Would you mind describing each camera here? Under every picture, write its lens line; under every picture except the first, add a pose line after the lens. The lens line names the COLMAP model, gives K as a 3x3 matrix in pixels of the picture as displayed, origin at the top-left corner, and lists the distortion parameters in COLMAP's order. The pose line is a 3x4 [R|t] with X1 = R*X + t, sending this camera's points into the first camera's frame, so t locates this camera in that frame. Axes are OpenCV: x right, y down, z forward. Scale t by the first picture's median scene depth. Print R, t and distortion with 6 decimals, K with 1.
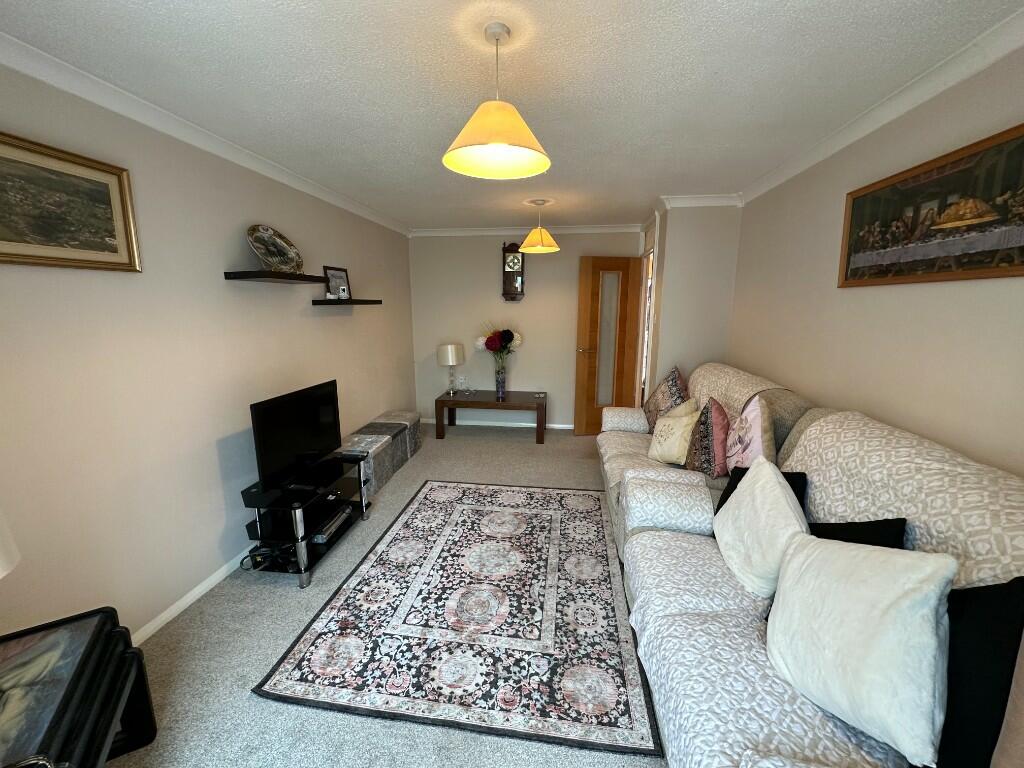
lens RADIAL K [[409.9, 0, 510.6], [0, 409.9, 381.3], [0, 0, 1]] dist [0.000507, -0.000006]
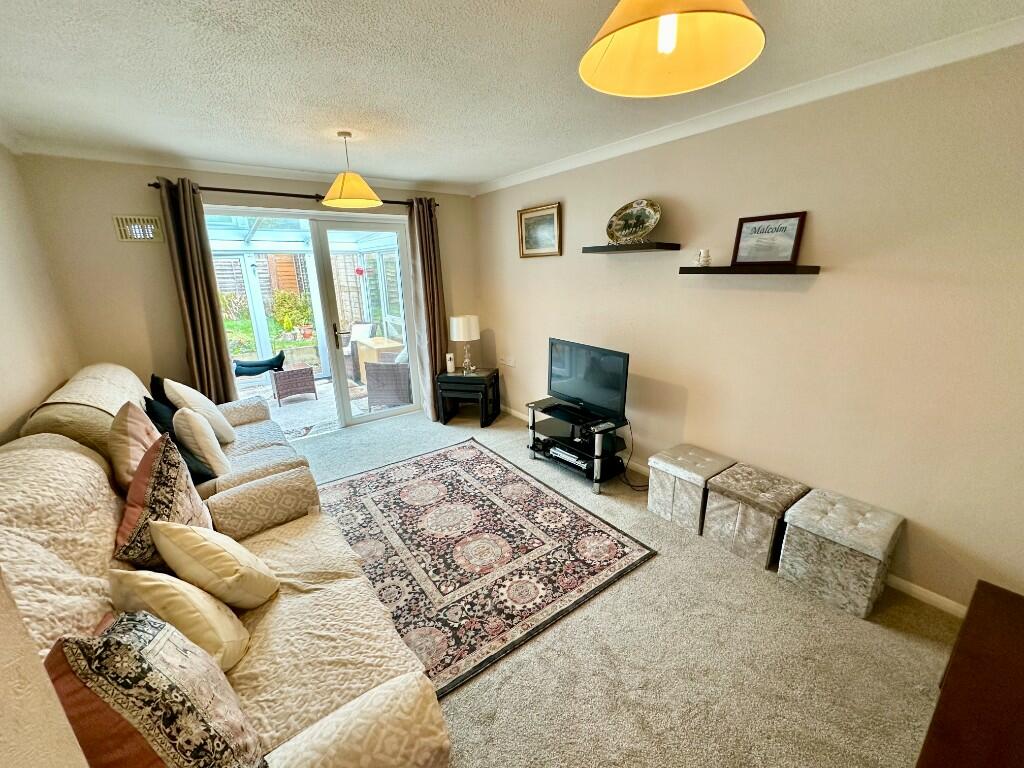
lens RADIAL K [[409.9, 0, 512.8], [0, 409.9, 382.1], [0, 0, 1]] dist [0.000507, -0.000006]
pose [[-0.717231, 0.199259, -0.667739, 0.477674], [-0.112130, 0.912755, 0.392816, -0.330447], [0.687755, 0.356613, -0.632313, 1.647574]]
